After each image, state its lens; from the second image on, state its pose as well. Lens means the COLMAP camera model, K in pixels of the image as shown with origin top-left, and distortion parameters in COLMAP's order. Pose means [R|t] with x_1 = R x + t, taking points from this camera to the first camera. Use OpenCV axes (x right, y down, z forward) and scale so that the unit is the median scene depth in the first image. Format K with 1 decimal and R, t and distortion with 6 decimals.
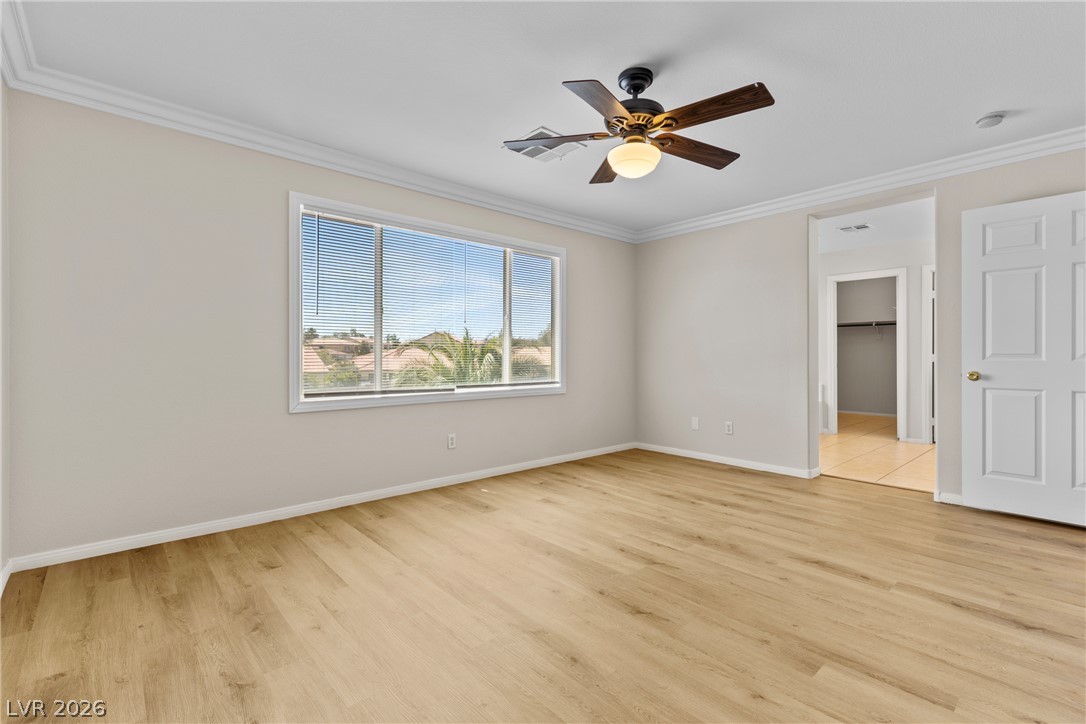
lens RADIAL K [[489.0, 0, 553.3], [0, 489.0, 358.8], [0, 0, 1]] dist [0.003330, 0.000565]
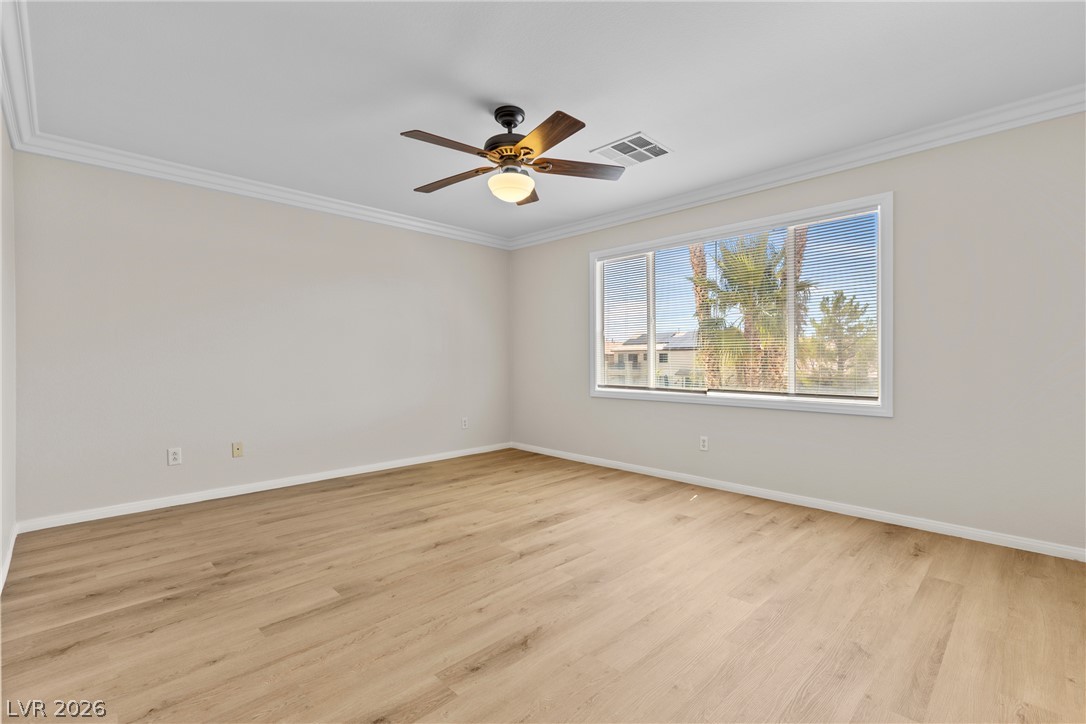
lens RADIAL K [[490.5, 0, 543.0], [0, 490.5, 362.0], [0, 0, 1]] dist [0.019425, -0.000008]
pose [[0.034440, 0.005064, -0.999394, 1.317764], [0.000280, 0.999987, 0.005077, -0.008641], [0.999407, -0.000455, 0.034438, 1.039794]]
